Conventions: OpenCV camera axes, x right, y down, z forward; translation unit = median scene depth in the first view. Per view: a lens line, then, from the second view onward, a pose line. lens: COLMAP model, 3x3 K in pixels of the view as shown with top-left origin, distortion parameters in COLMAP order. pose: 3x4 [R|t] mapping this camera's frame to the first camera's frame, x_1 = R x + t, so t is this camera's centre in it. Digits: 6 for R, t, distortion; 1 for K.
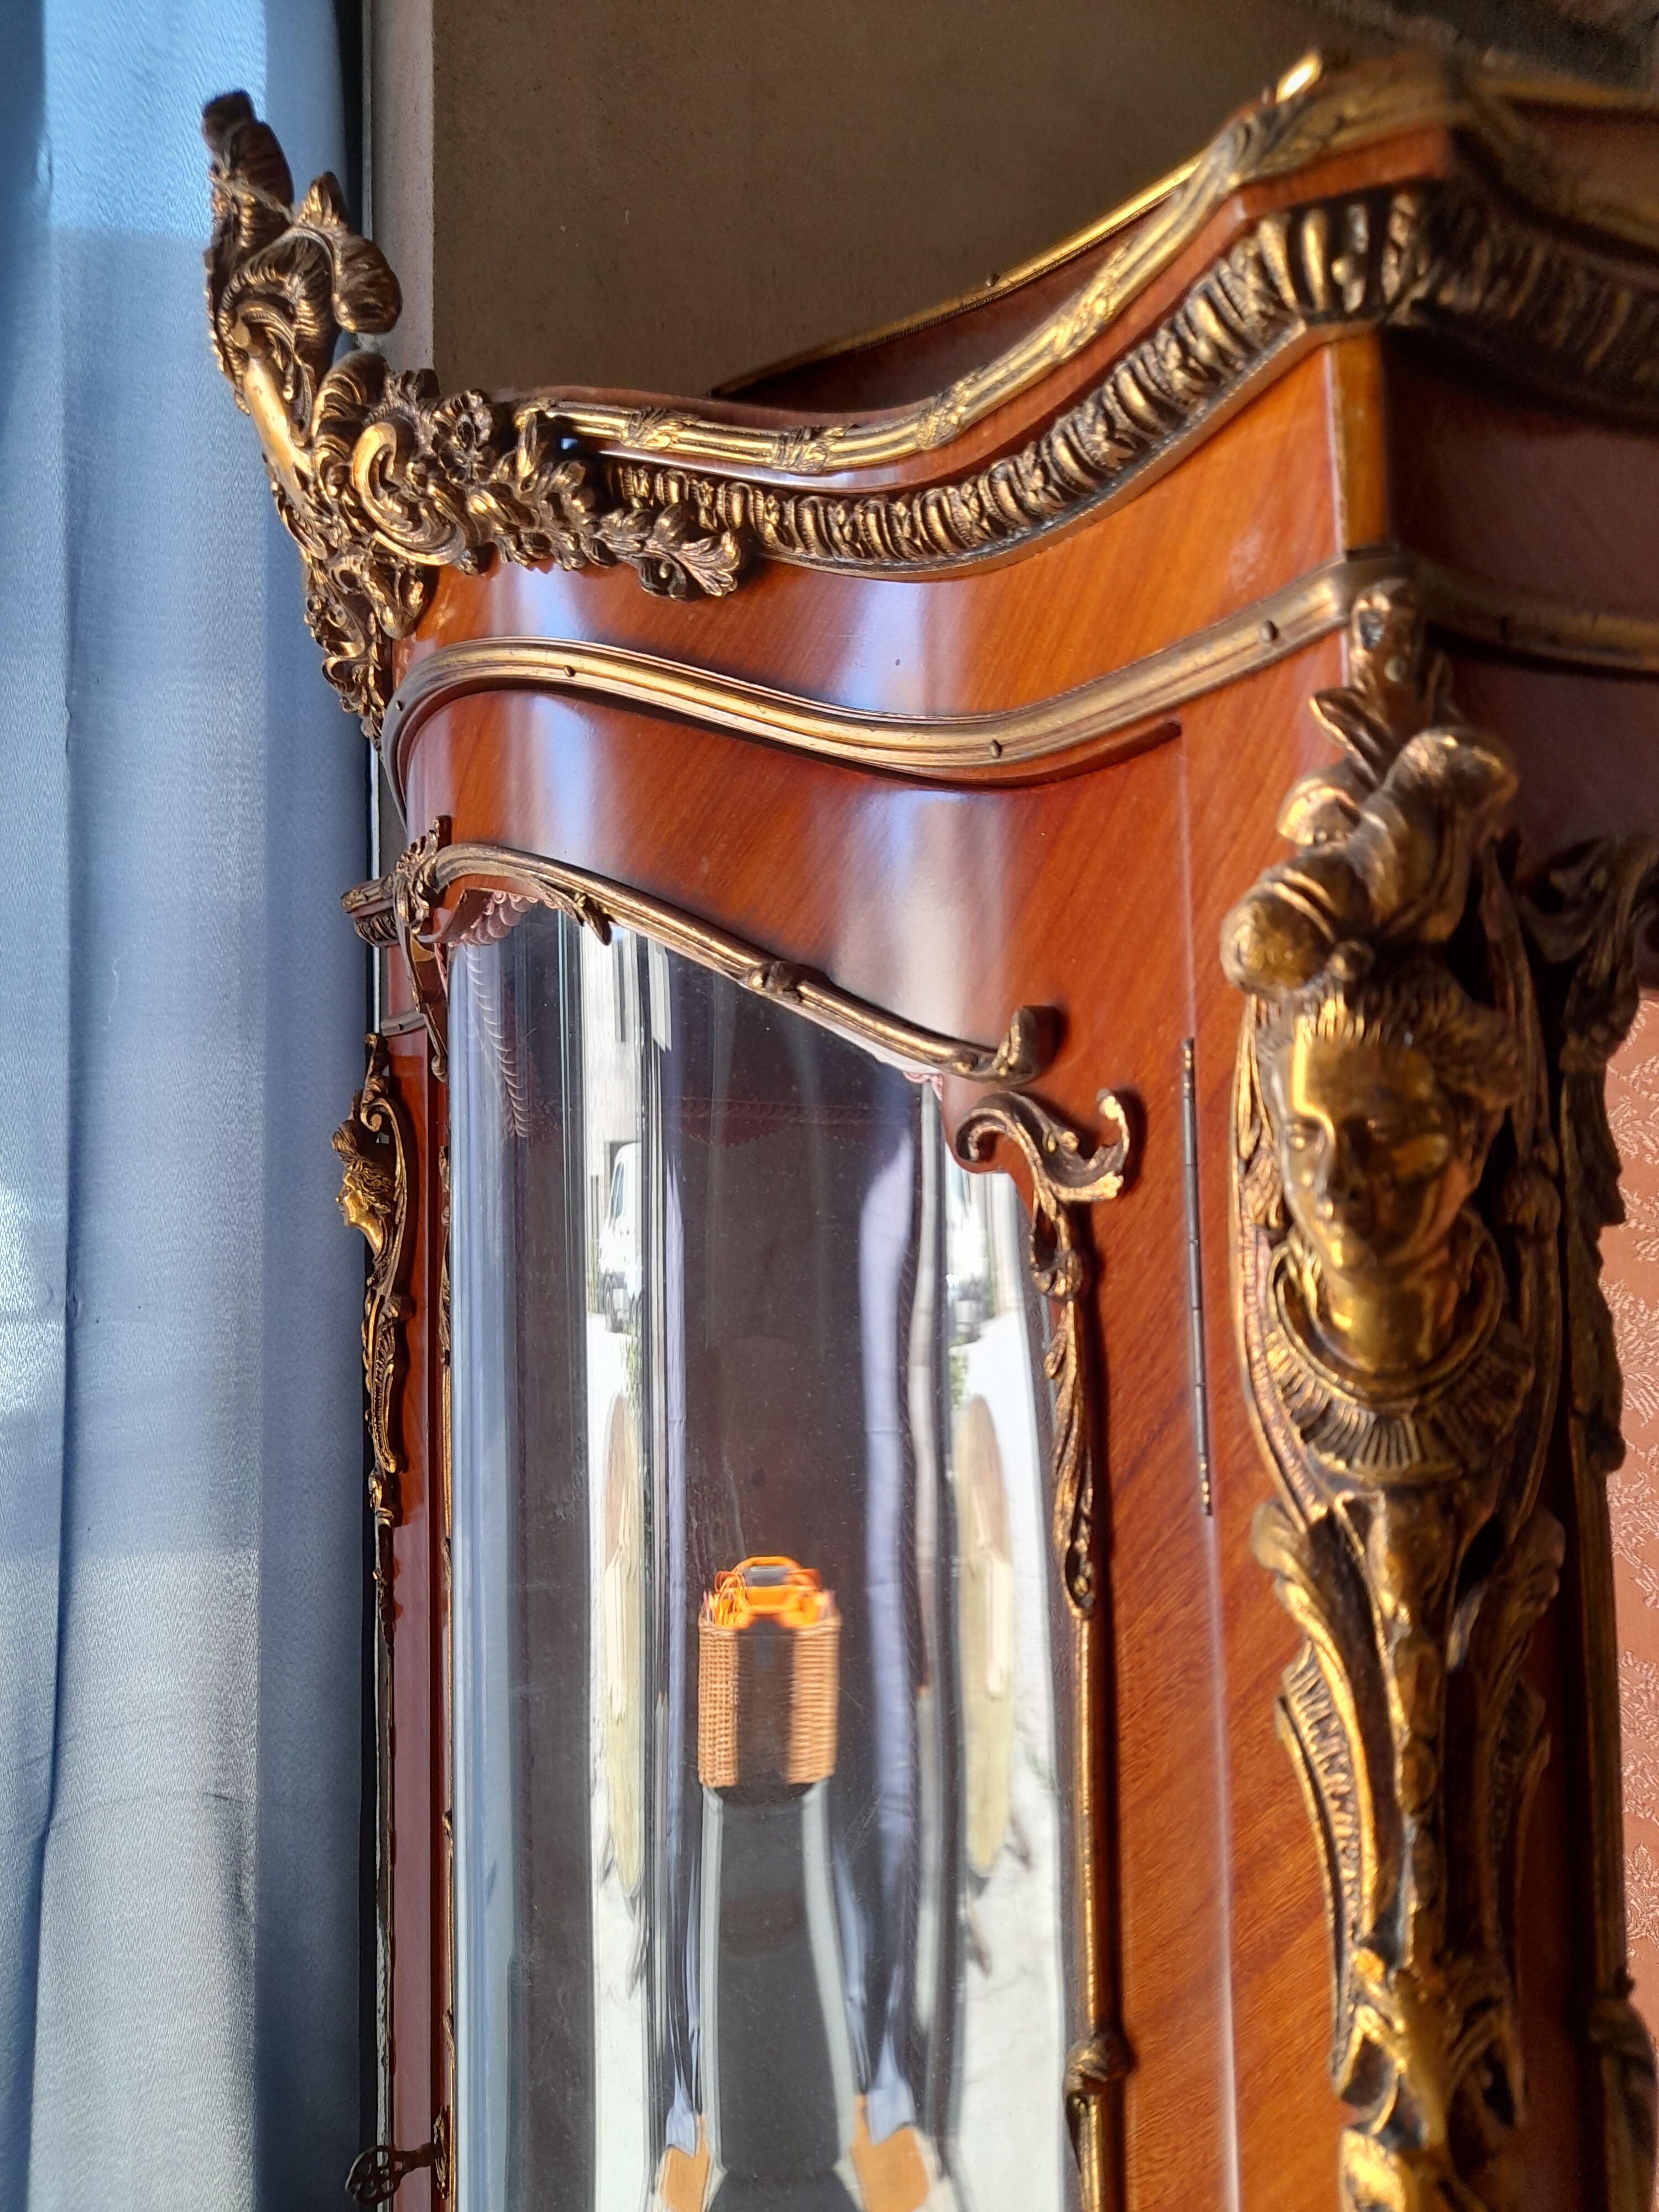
lens RADIAL K [[1637.0, 0, 790.6], [0, 1637.0, 1112.4], [0, 0, 1]] dist [0.041501, -0.049645]
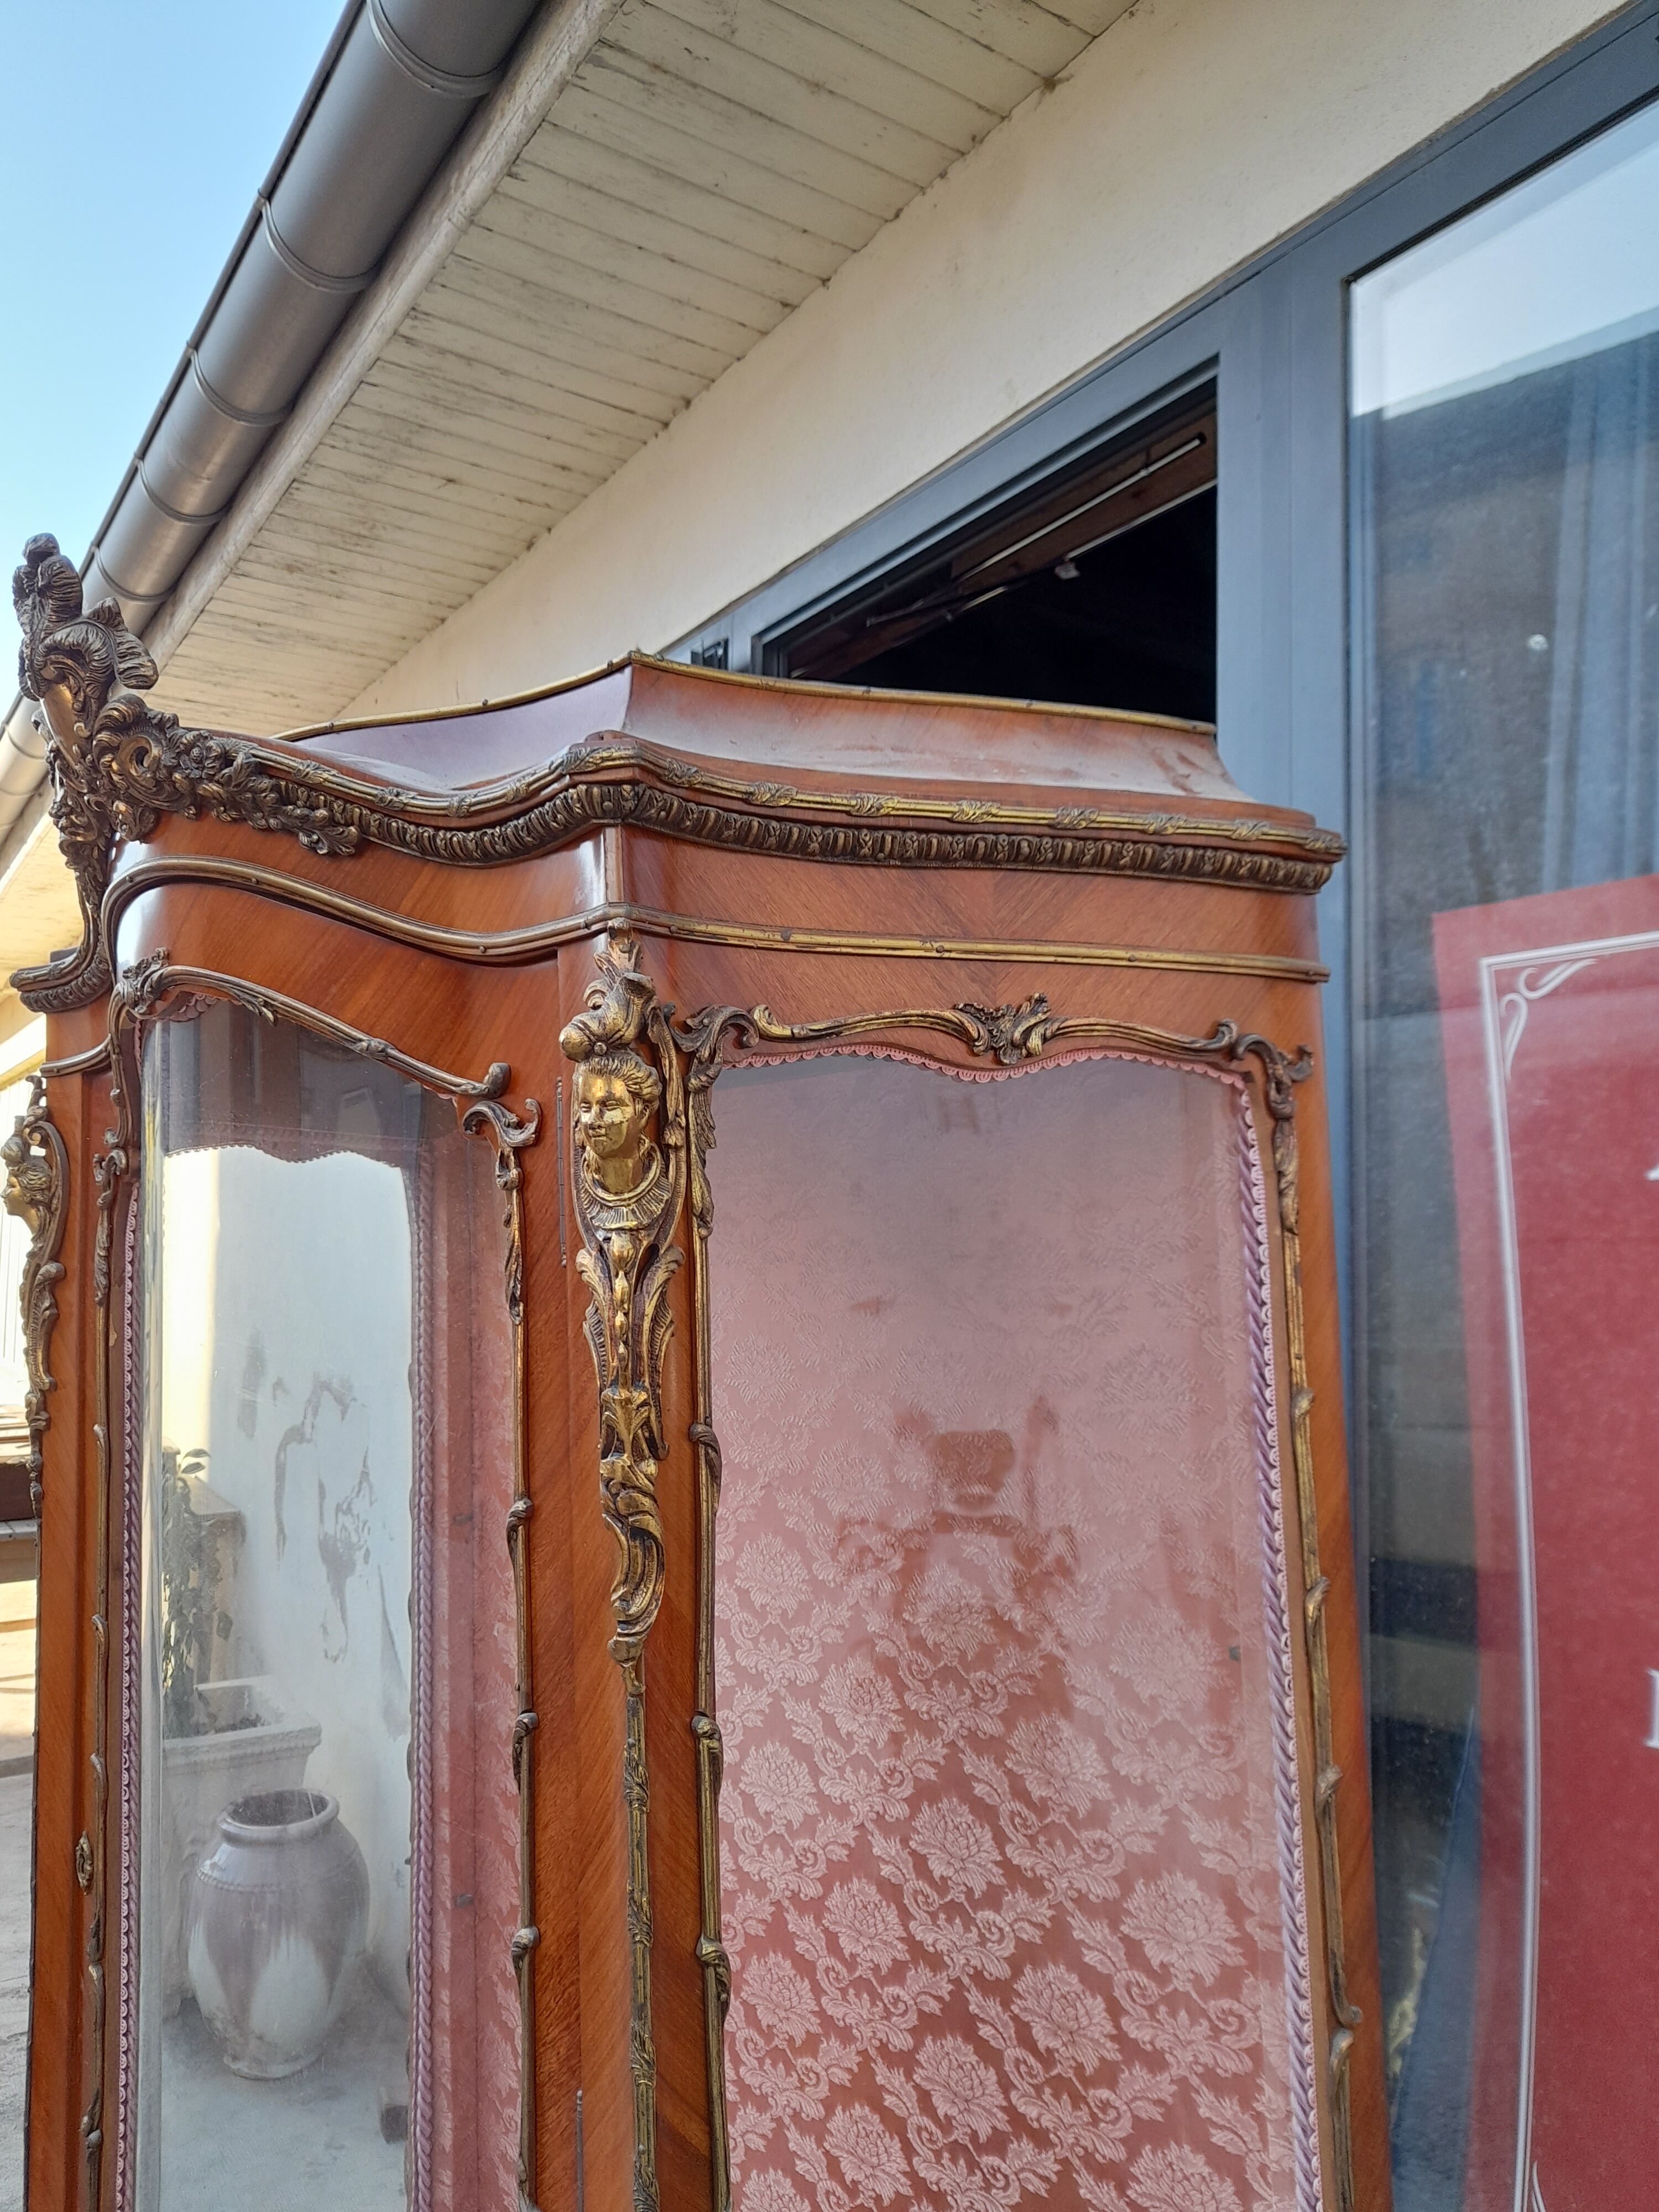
lens RADIAL K [[1619.1, 0, 811.3], [0, 1619.1, 1118.7], [0, 0, 1]] dist [0.055525, -0.067823]
pose [[0.952552, 0.012454, 0.304121, -0.160296], [-0.002026, 0.999400, -0.034580, 0.113041], [-0.304370, 0.032323, 0.952005, -1.619741]]
